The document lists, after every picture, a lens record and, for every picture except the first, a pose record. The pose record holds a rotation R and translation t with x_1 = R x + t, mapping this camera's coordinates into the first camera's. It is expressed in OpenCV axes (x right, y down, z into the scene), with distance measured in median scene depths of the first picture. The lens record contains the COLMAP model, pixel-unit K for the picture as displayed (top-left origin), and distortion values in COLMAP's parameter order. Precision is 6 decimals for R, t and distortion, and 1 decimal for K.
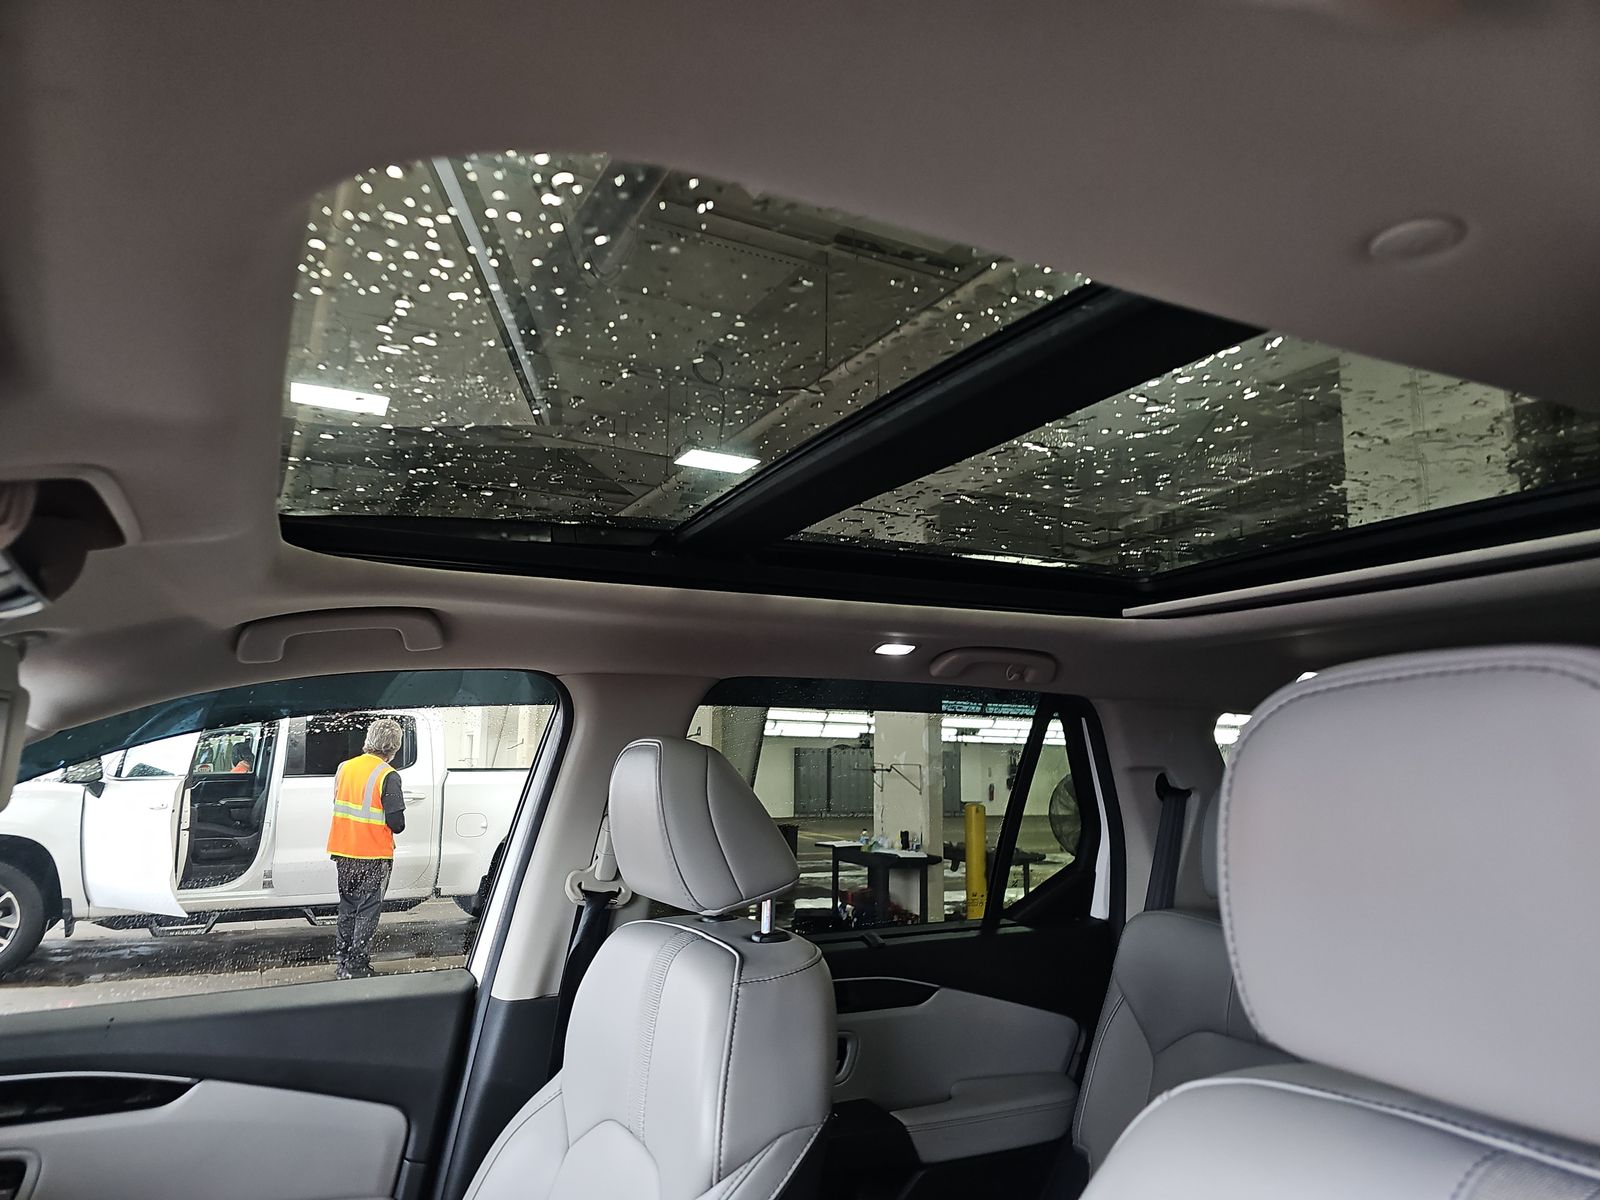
lens RADIAL K [[1039.2, 0, 807.7], [0, 1039.2, 596.7], [0, 0, 1]] dist [0.000983, -0.016621]
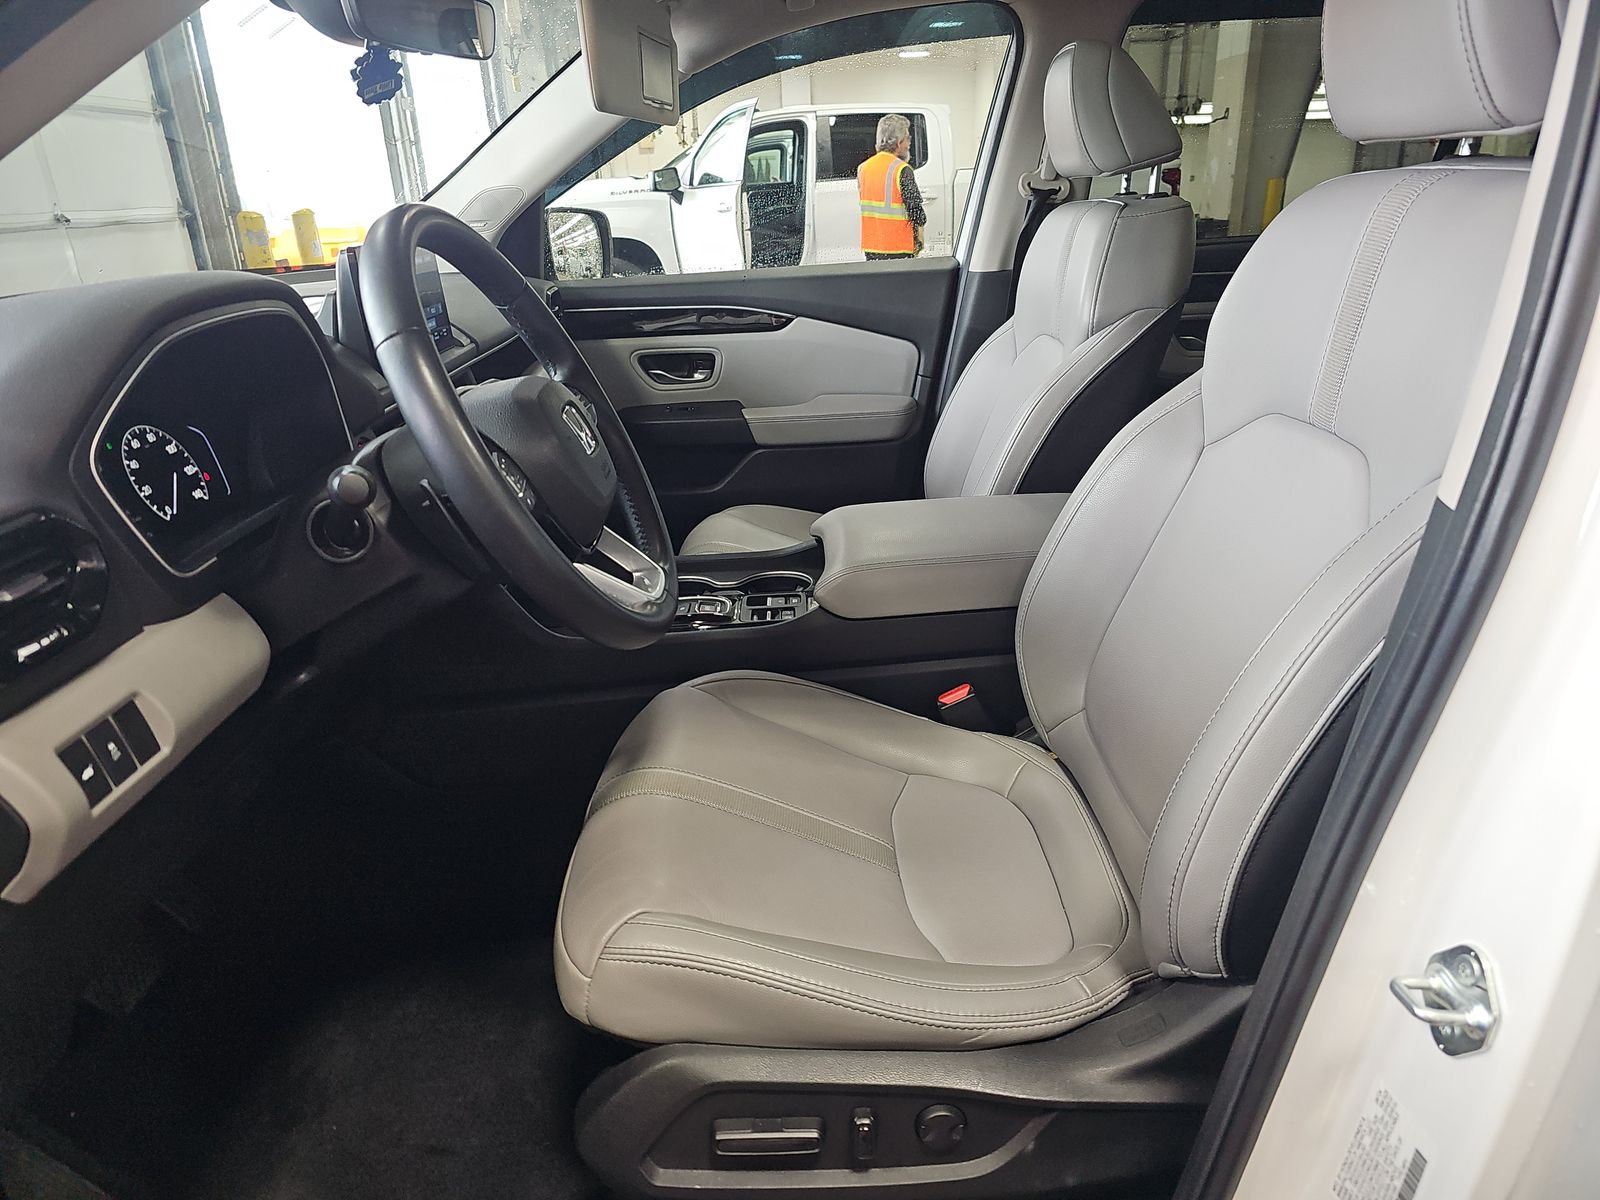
lens RADIAL K [[1039.2, 0, 807.7], [0, 1039.2, 596.7], [0, 0, 1]] dist [0.000983, -0.016621]
pose [[0.891737, 0.129850, -0.433525, 0.174638], [0.113930, 0.862686, 0.492740, 0.043323], [0.437978, -0.488786, 0.754496, -0.393537]]
